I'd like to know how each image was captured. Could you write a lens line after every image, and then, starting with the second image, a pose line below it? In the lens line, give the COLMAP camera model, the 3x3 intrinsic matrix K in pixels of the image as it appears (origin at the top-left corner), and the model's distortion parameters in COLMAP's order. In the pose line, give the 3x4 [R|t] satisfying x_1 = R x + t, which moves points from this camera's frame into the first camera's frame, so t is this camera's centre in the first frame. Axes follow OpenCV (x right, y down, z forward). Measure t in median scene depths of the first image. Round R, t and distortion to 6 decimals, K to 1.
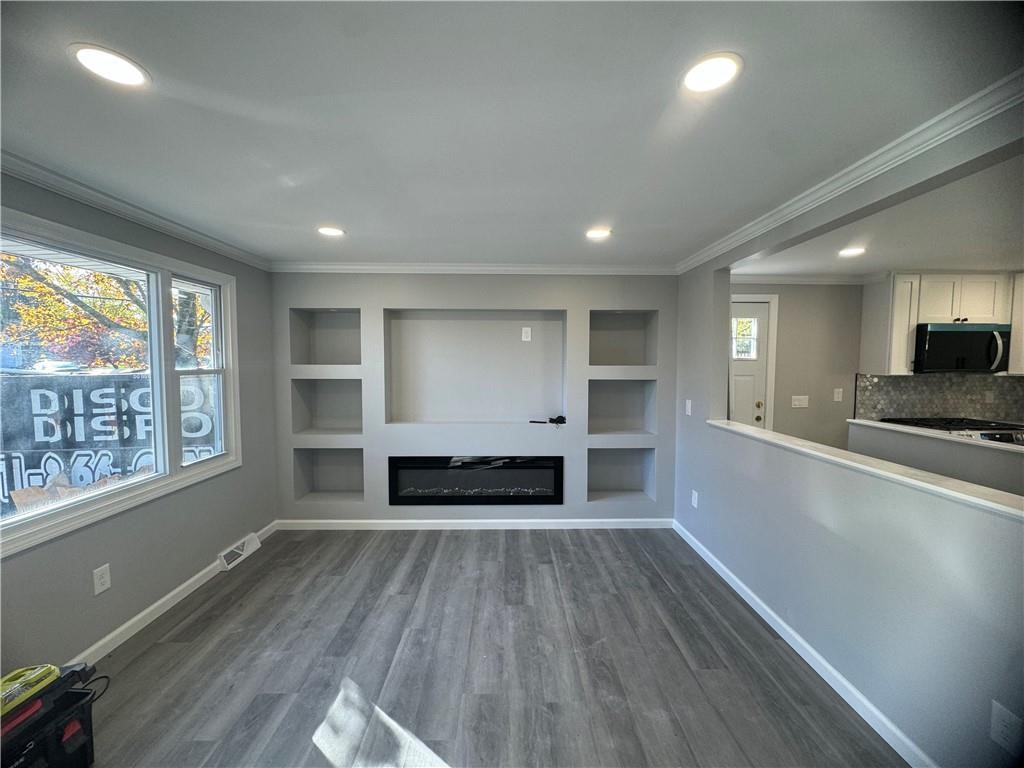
lens RADIAL K [[405.9, 0, 513.1], [0, 405.9, 383.9], [0, 0, 1]] dist [-0.002568, 0.000124]
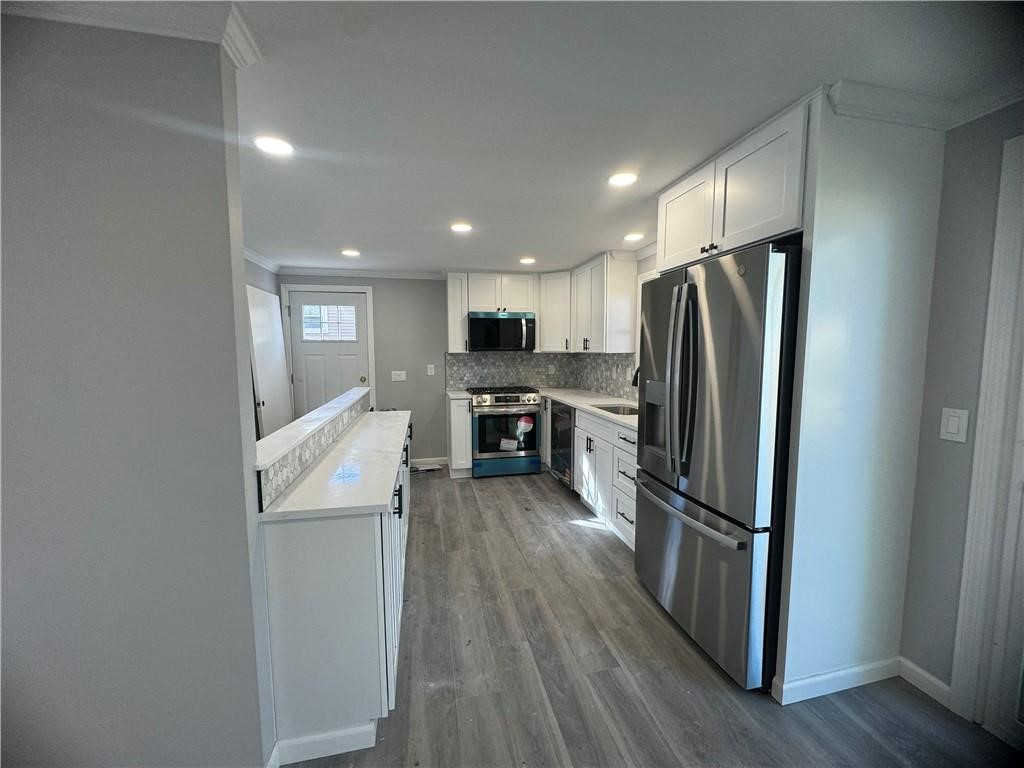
lens RADIAL K [[405.9, 0, 510.2], [0, 405.9, 385.5], [0, 0, 1]] dist [-0.002568, 0.000124]
pose [[0.980425, -0.025316, 0.195260, 0.897476], [0.018126, 0.999093, 0.038524, 0.035495], [-0.196058, -0.034230, 0.979995, -0.282477]]
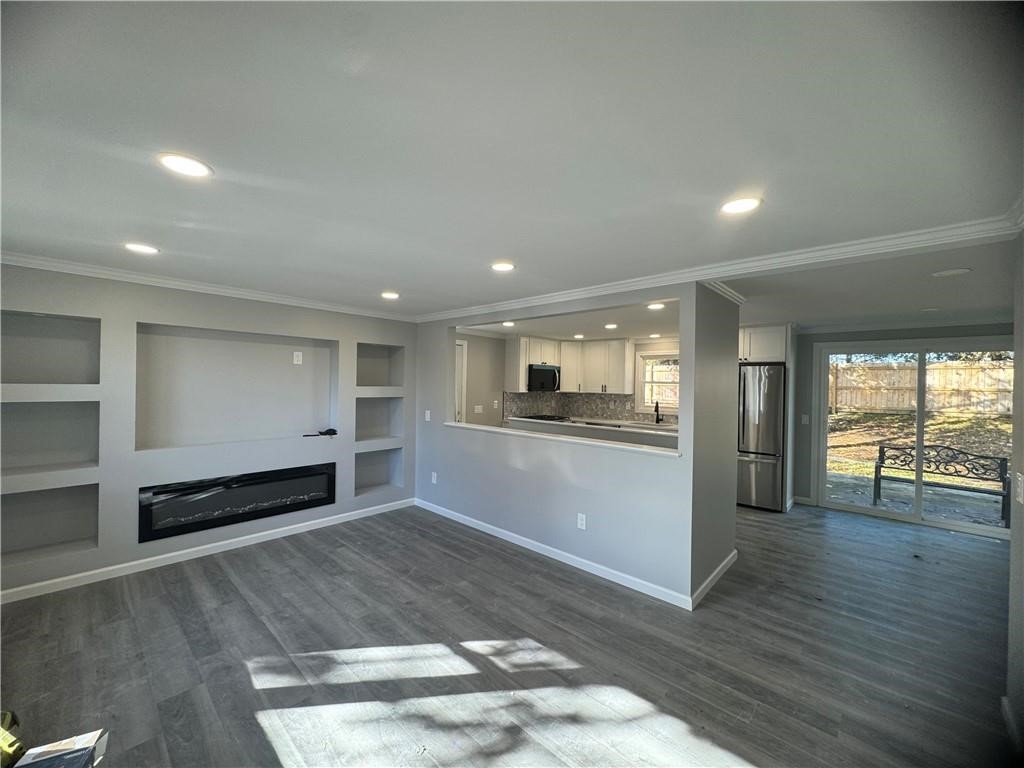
lens RADIAL K [[405.9, 0, 511.0], [0, 405.9, 381.5], [0, 0, 1]] dist [-0.002568, 0.000124]
pose [[0.693148, 0.012743, 0.720682, -0.386417], [0.021401, 0.999039, -0.038248, -0.002211], [-0.720477, 0.041935, 0.692210, -0.211229]]
